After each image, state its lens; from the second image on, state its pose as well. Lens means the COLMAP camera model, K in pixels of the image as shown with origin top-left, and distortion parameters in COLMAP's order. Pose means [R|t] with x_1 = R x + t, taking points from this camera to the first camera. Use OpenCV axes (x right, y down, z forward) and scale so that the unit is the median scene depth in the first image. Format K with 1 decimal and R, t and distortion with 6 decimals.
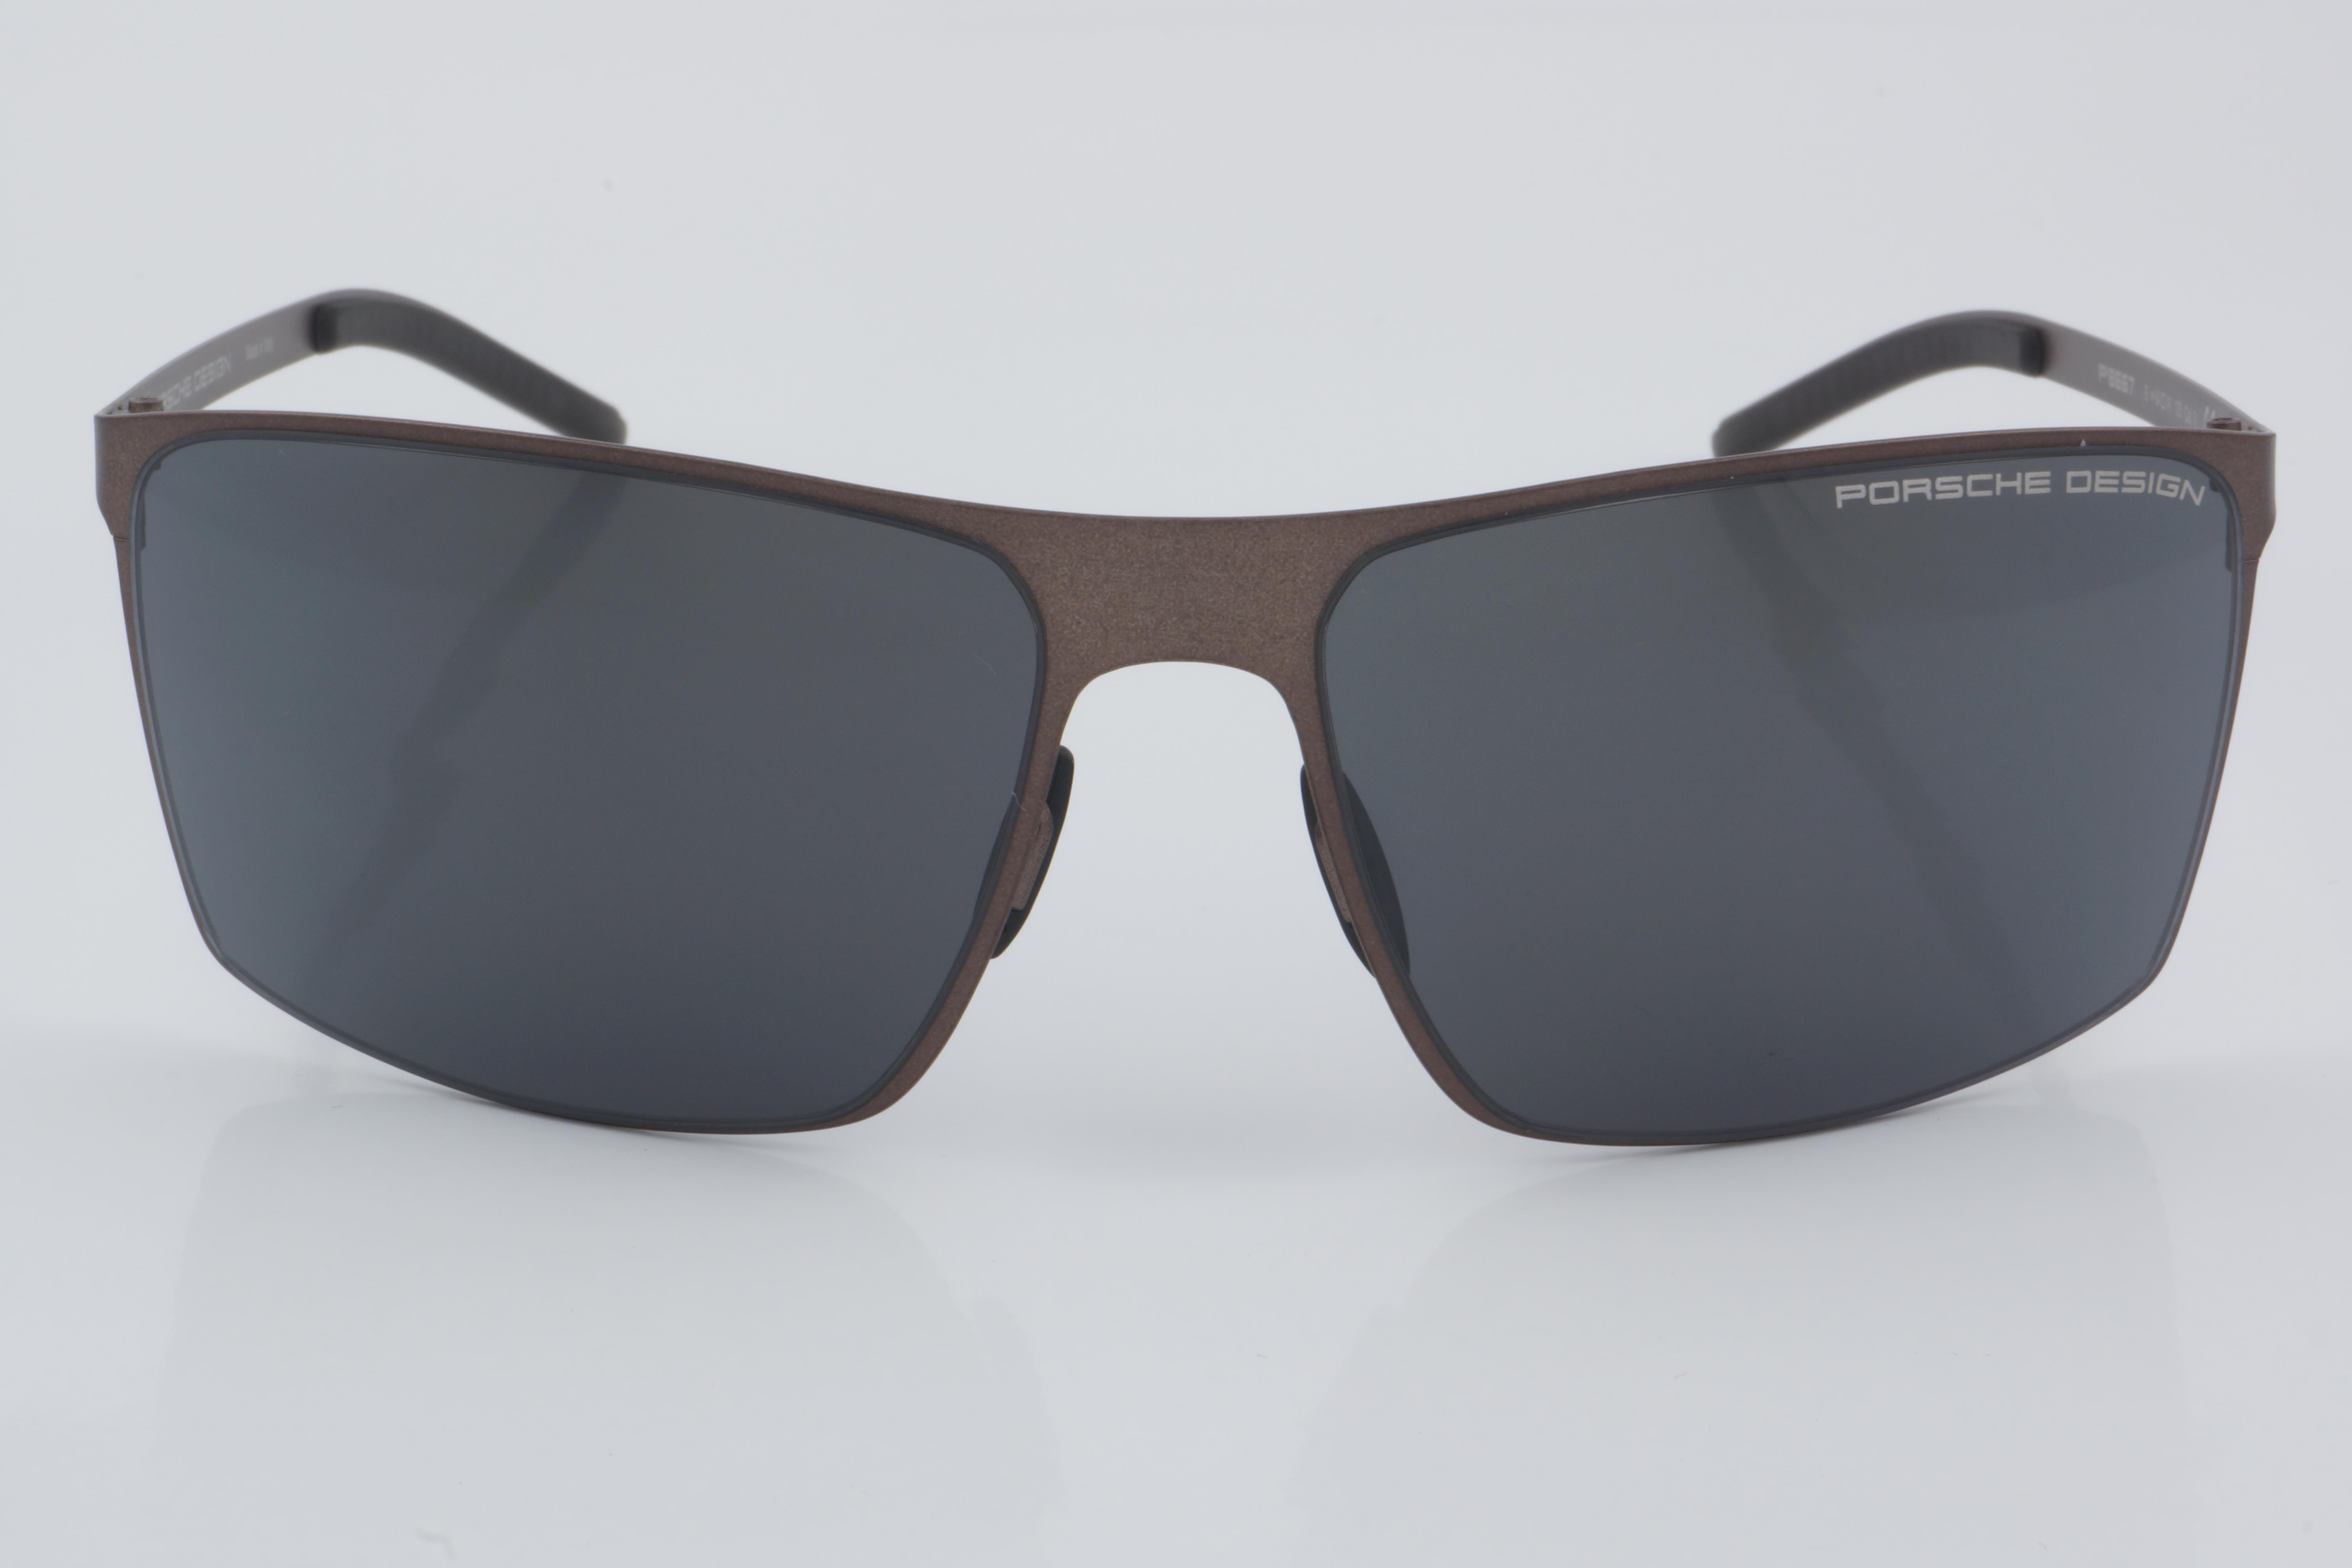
lens RADIAL K [[5398.3, 0, 1178.7], [0, 5398.3, 783.0], [0, 0, 1]] dist [0.057915, 0.000000]
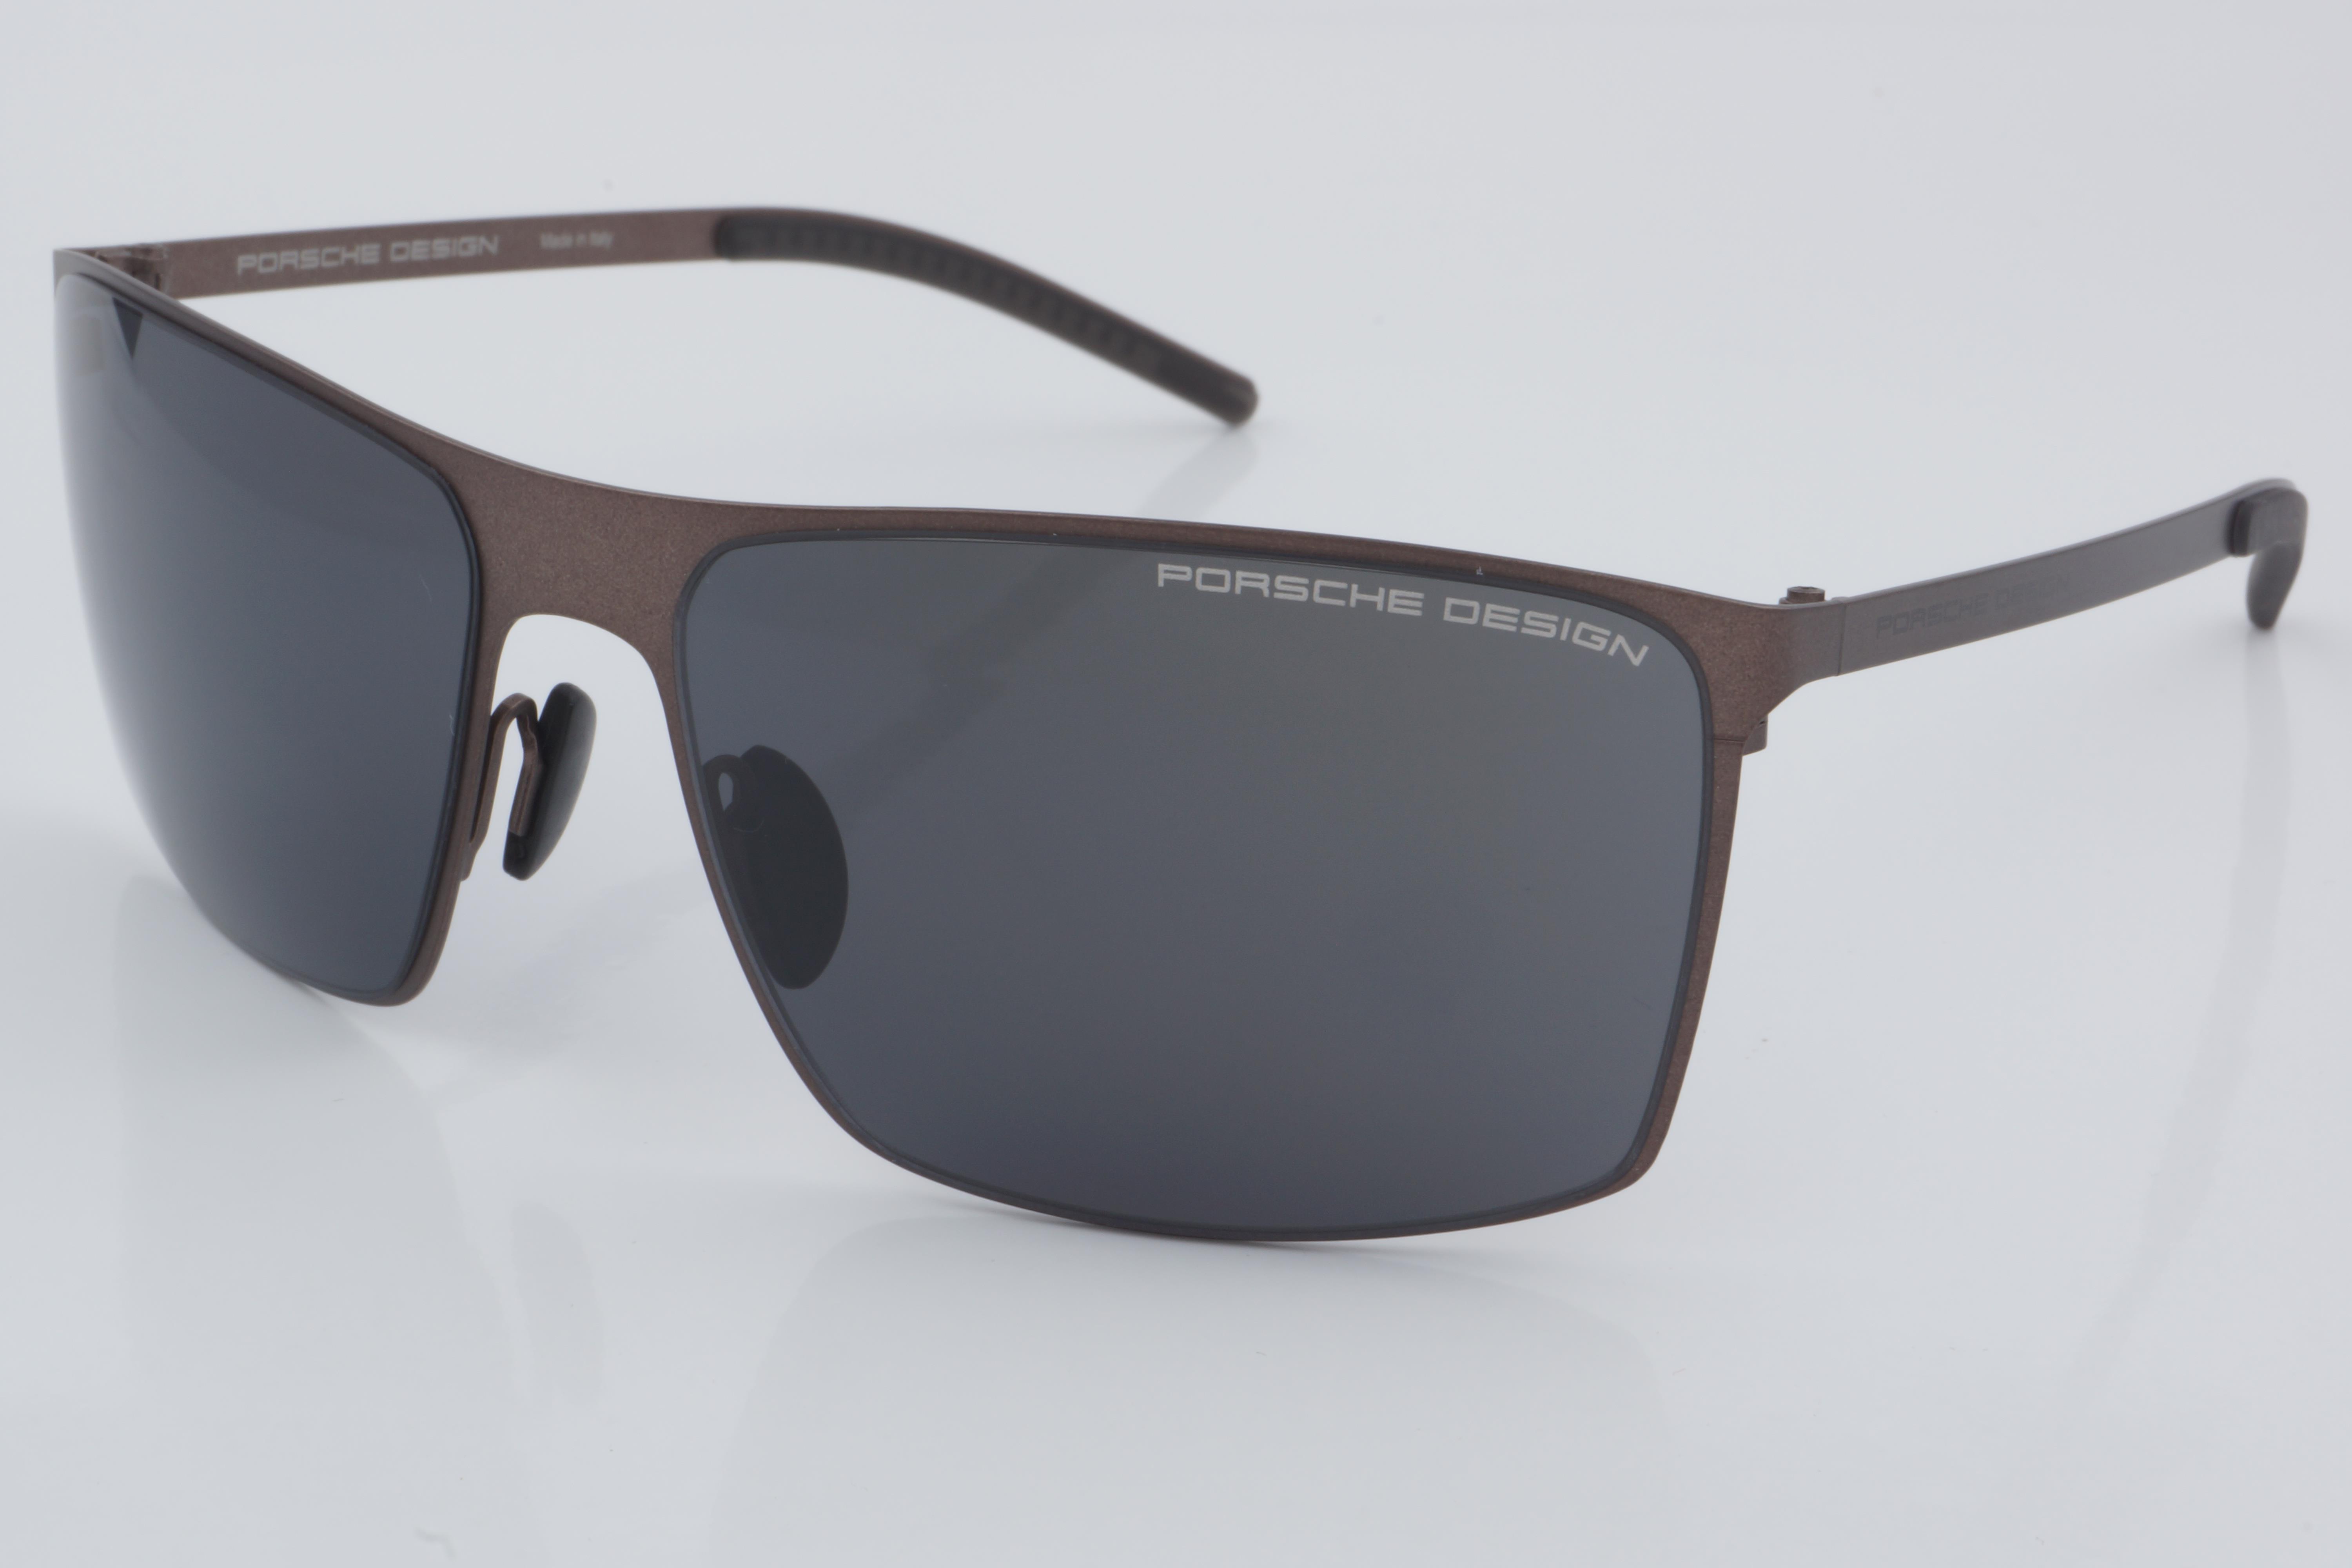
lens RADIAL K [[5398.3, 0, 1173.9], [0, 5398.3, 783.5], [0, 0, 1]] dist [0.057915, 0.000000]
pose [[0.798445, 0.192860, -0.570342, 0.673238], [-0.191137, 0.979499, 0.063635, -0.077762], [0.570922, 0.058204, 0.818939, 0.221832]]
